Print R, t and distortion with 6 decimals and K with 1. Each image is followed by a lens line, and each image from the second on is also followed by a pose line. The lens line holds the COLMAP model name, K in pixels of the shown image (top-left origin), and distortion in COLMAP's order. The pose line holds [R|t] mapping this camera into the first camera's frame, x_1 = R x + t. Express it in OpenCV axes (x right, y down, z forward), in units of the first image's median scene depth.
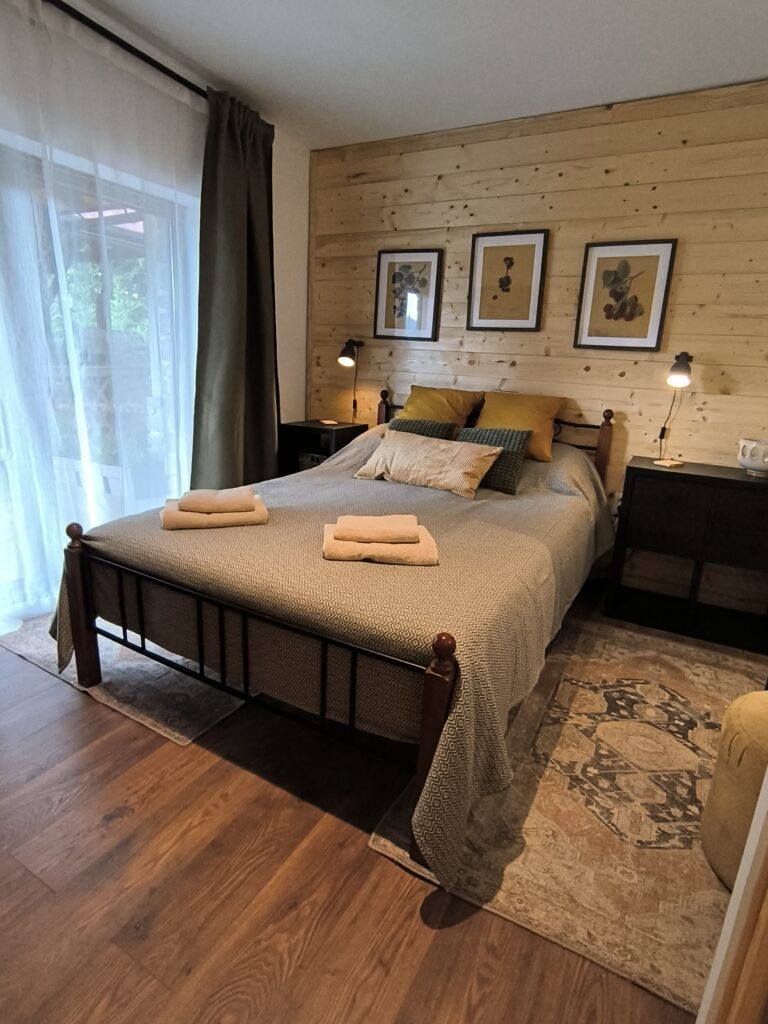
lens RADIAL K [[552.1, 0, 383.7], [0, 552.1, 507.4], [0, 0, 1]] dist [-0.042046, 0.005689]
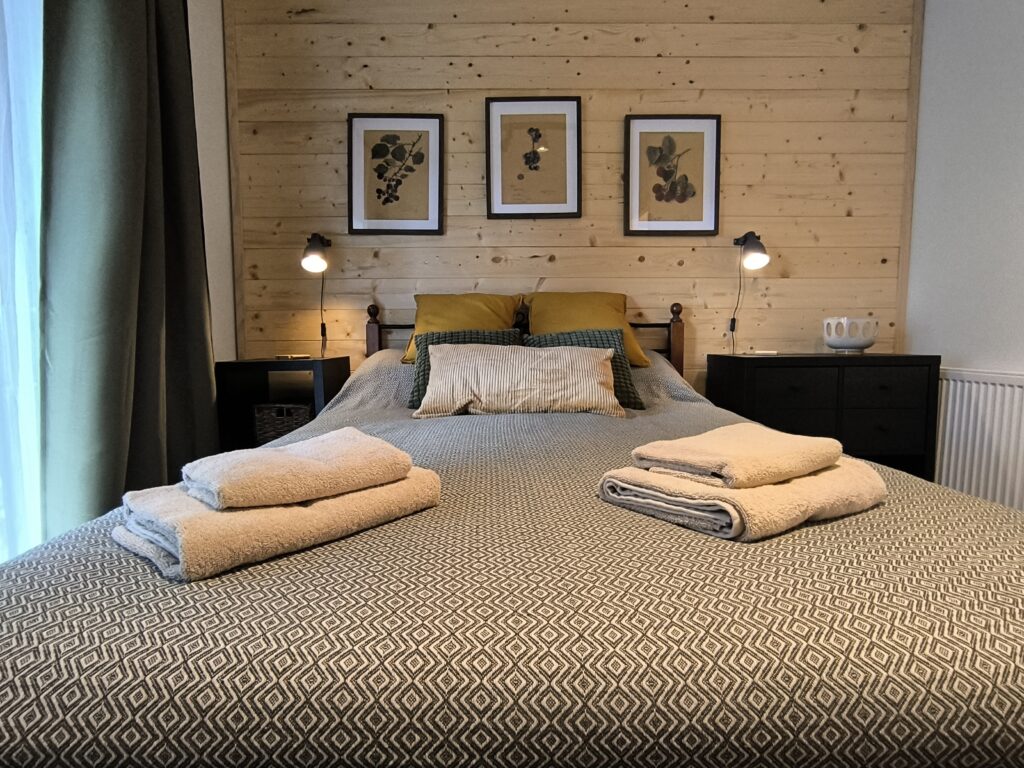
lens RADIAL K [[552.1, 0, 508.1], [0, 552.1, 387.7], [0, 0, 1]] dist [-0.042046, 0.005689]
pose [[0.868413, -0.100576, 0.485534, -0.239119], [0.177061, 0.977553, -0.114192, 0.000648], [-0.463150, 0.185135, 0.866728, 0.399328]]
